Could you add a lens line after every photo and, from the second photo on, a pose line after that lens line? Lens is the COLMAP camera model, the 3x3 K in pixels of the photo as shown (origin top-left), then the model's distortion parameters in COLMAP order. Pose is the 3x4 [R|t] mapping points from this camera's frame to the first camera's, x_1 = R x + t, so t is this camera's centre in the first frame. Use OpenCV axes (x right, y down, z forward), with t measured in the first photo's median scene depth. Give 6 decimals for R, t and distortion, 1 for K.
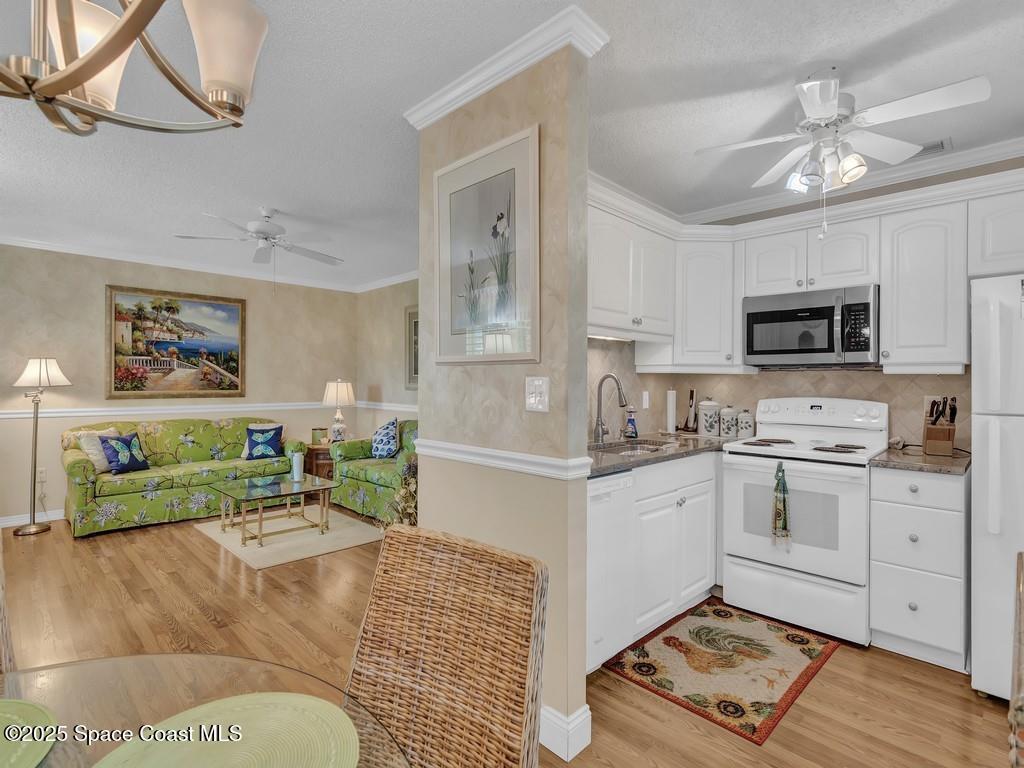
lens RADIAL K [[510.5, 0, 511.3], [0, 510.5, 380.2], [0, 0, 1]] dist [0.003481, 0.000405]
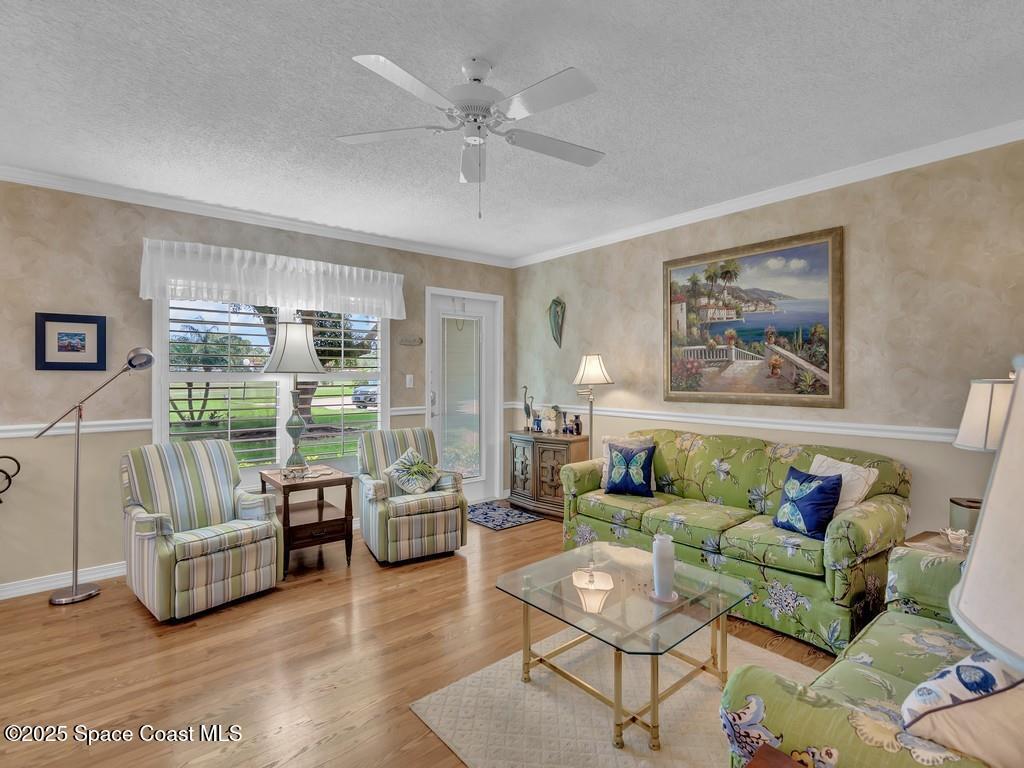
lens RADIAL K [[510.5, 0, 514.8], [0, 510.5, 376.6], [0, 0, 1]] dist [0.003481, 0.000405]
pose [[-0.094742, -0.002022, -0.995500, 0.053281], [0.005854, 0.999980, -0.002589, -0.001051], [0.995485, -0.006073, -0.094728, 0.882448]]
